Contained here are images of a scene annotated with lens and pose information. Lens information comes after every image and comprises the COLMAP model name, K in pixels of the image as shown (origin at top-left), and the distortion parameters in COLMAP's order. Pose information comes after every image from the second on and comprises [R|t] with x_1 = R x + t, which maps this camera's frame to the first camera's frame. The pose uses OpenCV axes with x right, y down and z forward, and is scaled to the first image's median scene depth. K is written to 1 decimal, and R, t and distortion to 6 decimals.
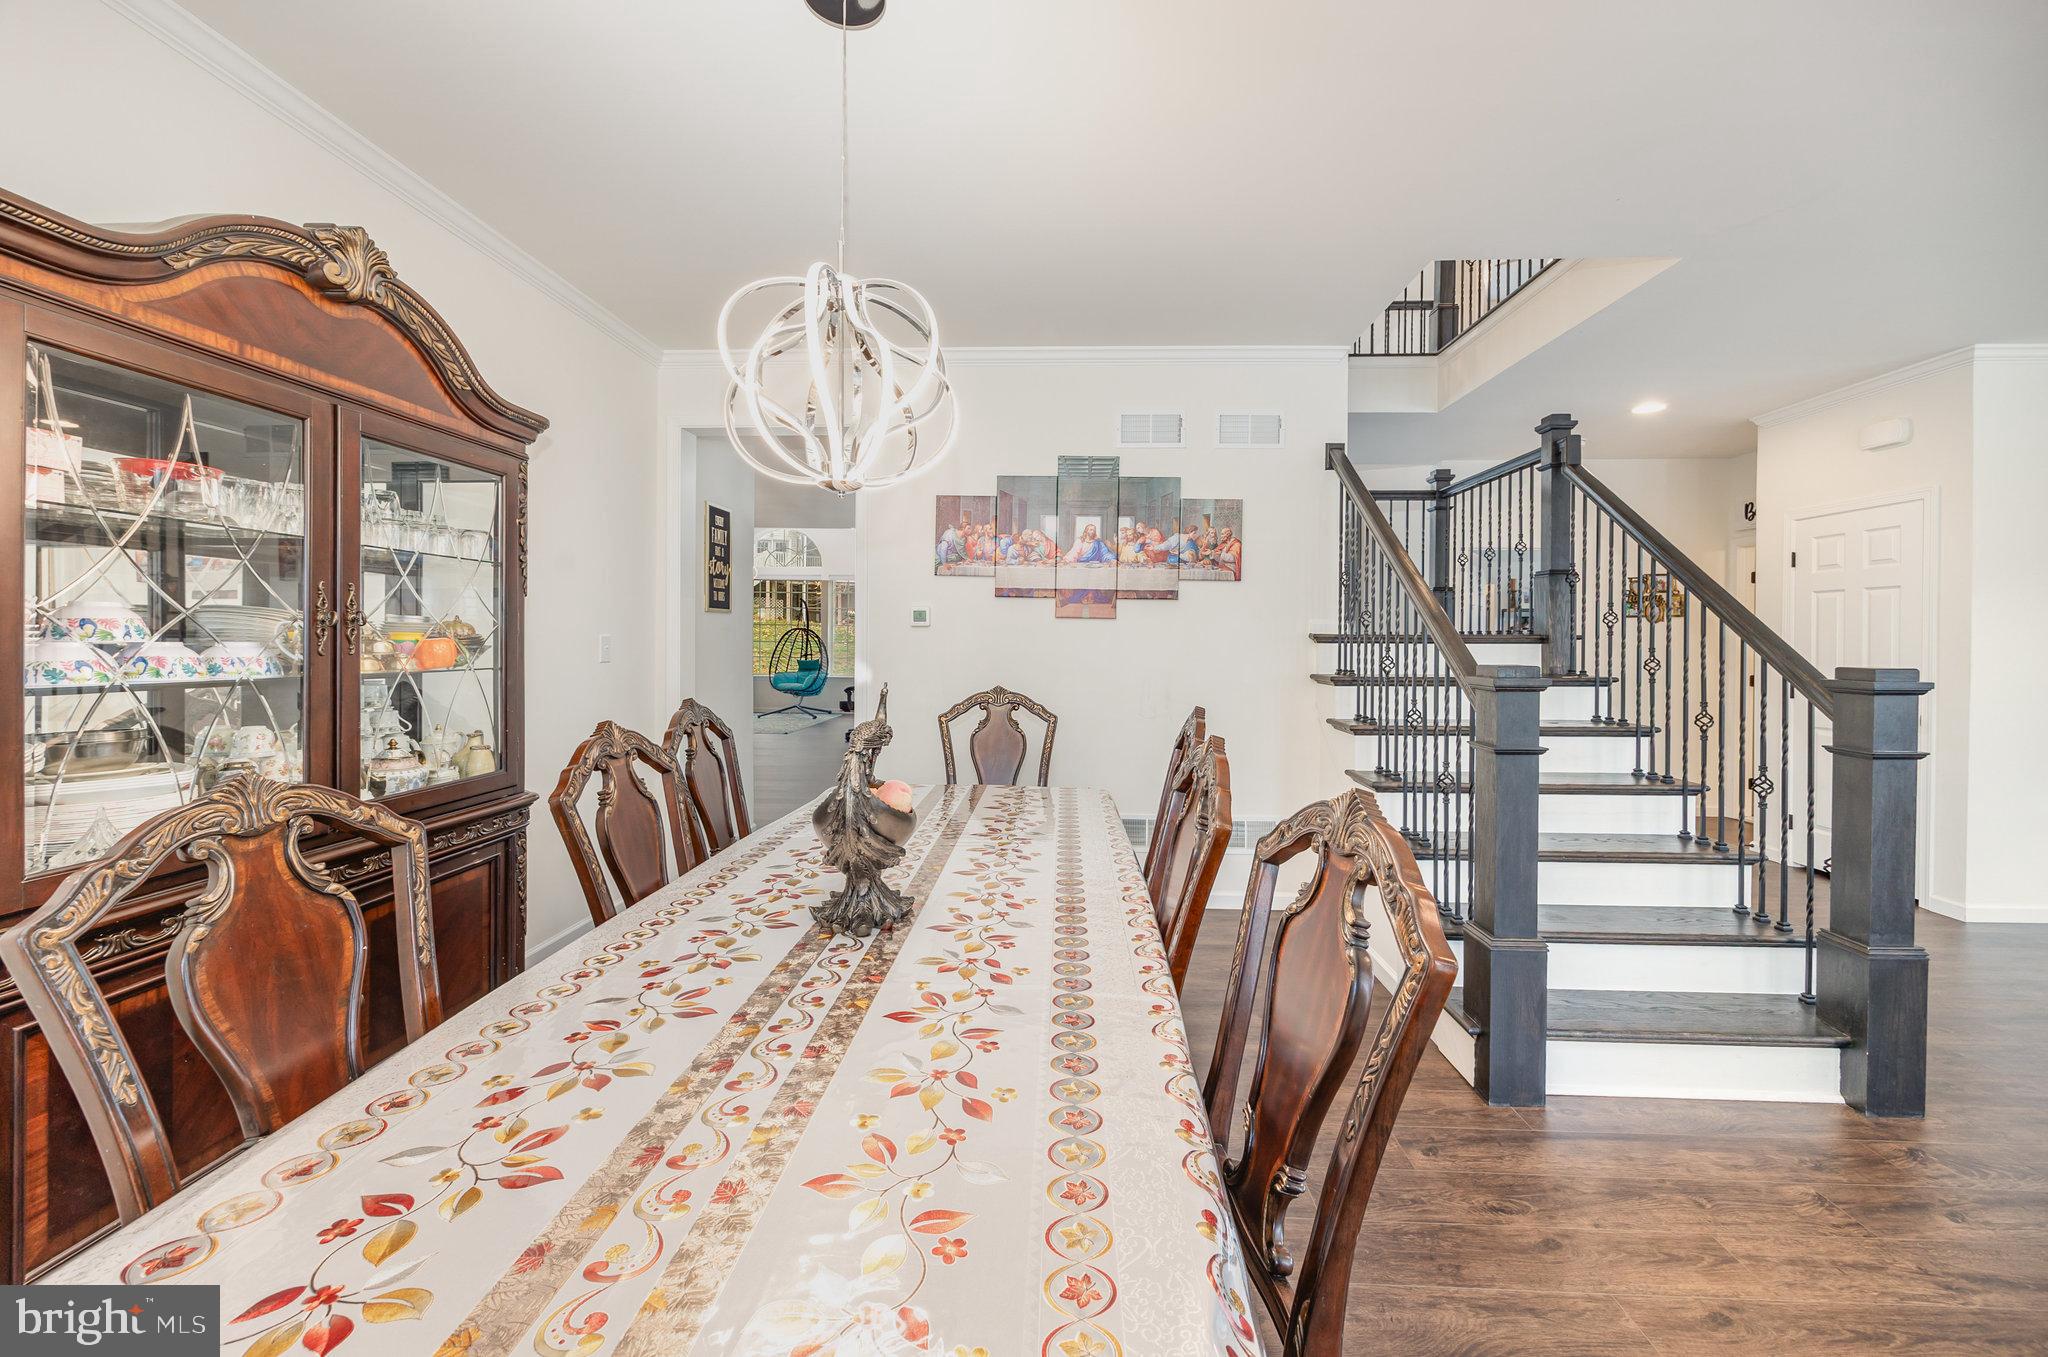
lens RADIAL K [[805.7, 0, 1024.0], [0, 805.7, 654.5], [0, 0, 1]] dist [-0.000959, -0.000114]
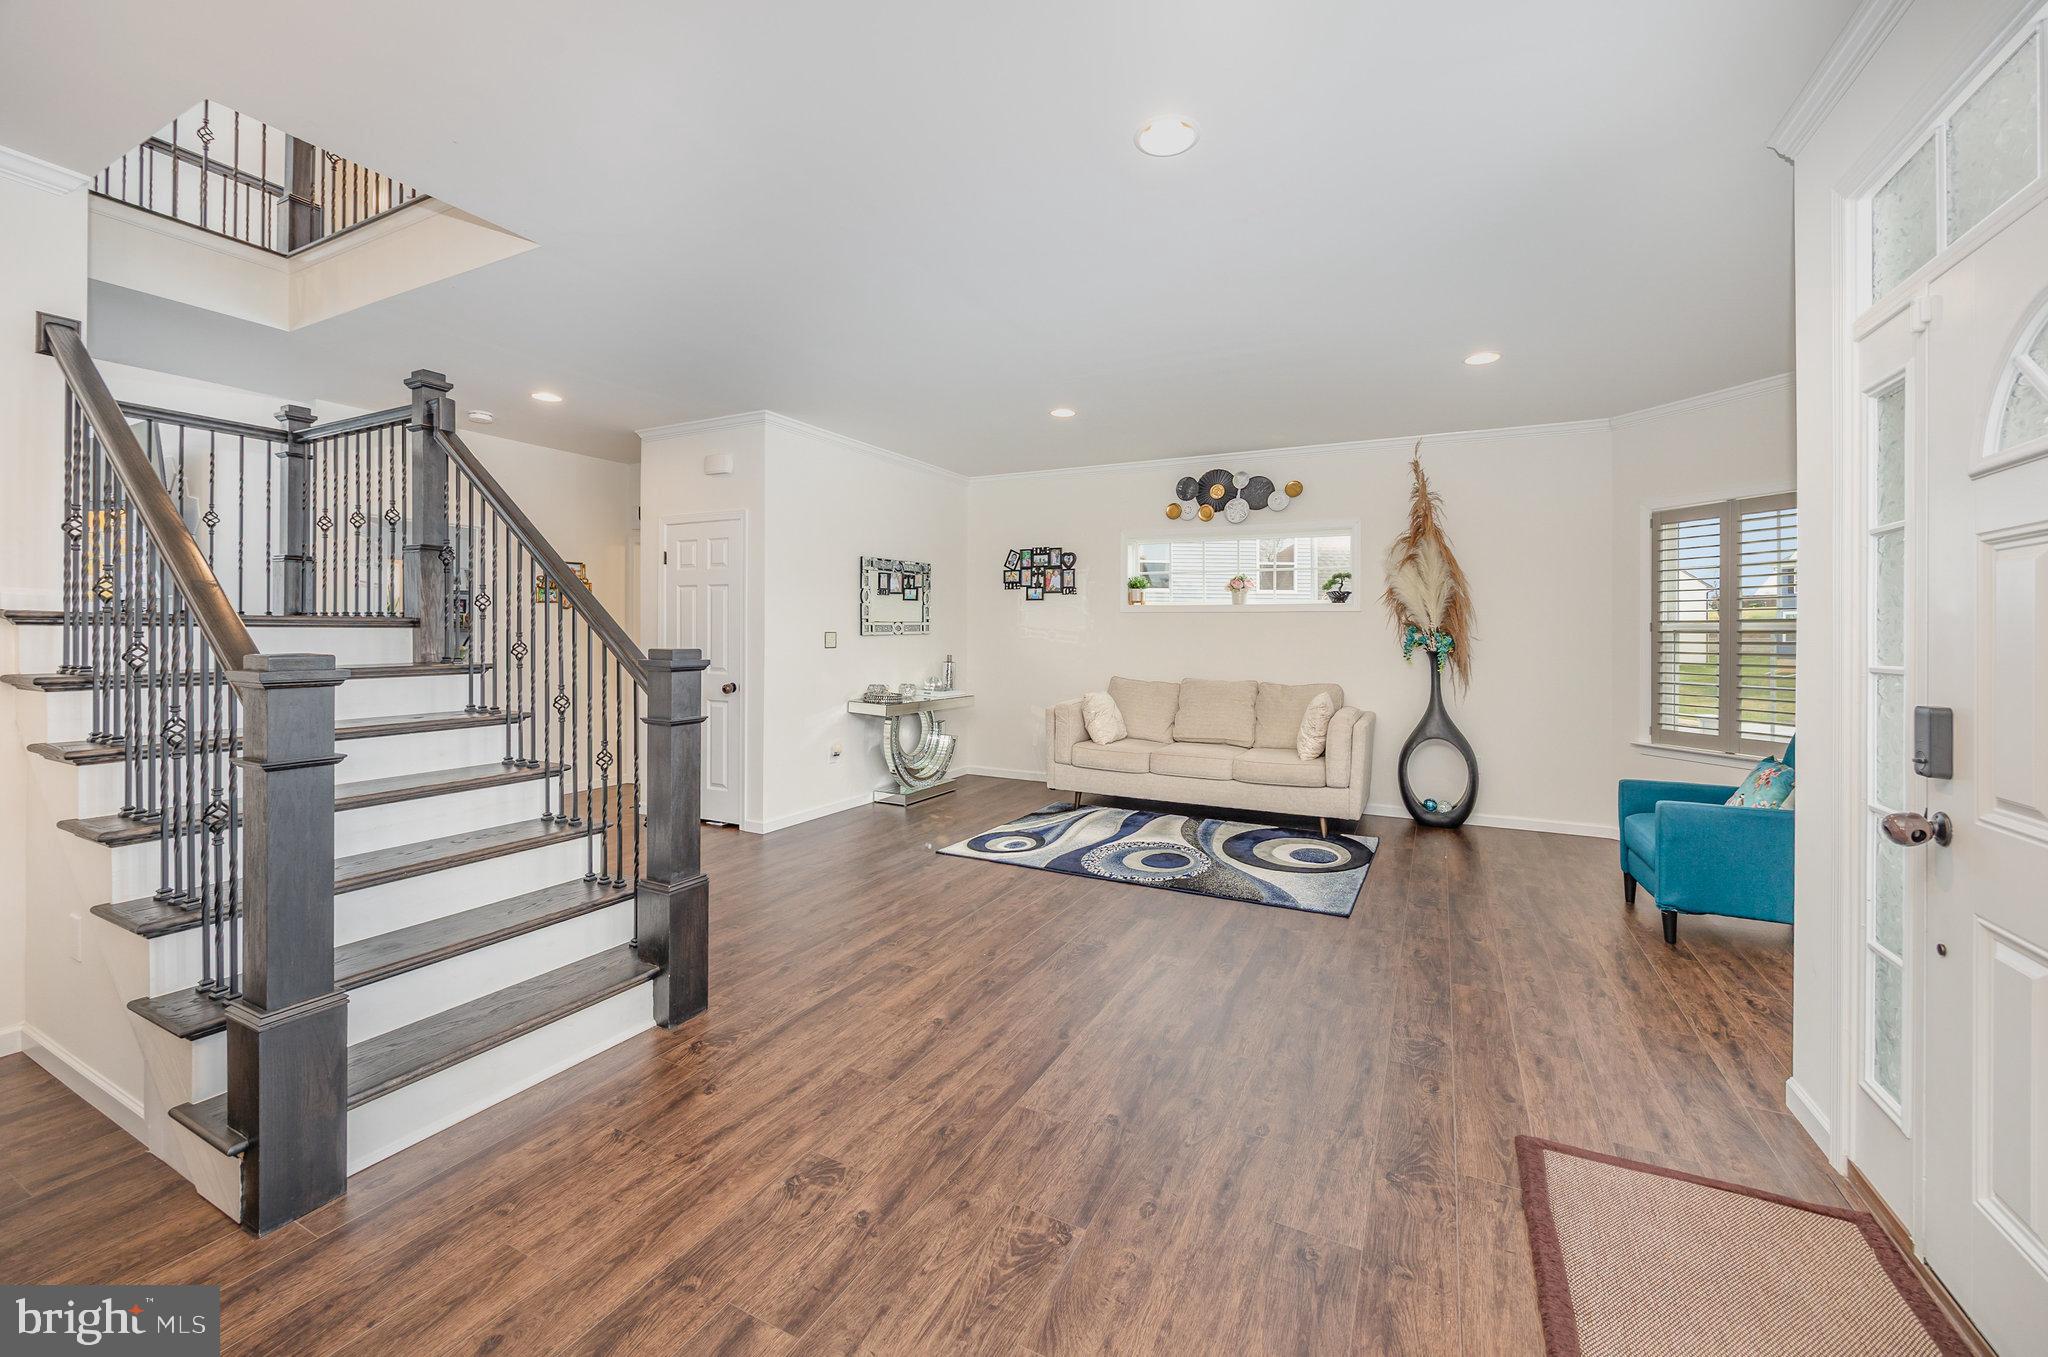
lens RADIAL K [[794.3, 0, 1068.6], [0, 794.3, 636.4], [0, 0, 1]] dist [0.002798, 0.000277]
pose [[0.385472, -0.004698, 0.922708, 0.147418], [0.008087, 0.999966, 0.001713, 0.000697], [-0.922684, 0.006802, 0.385496, 0.005292]]
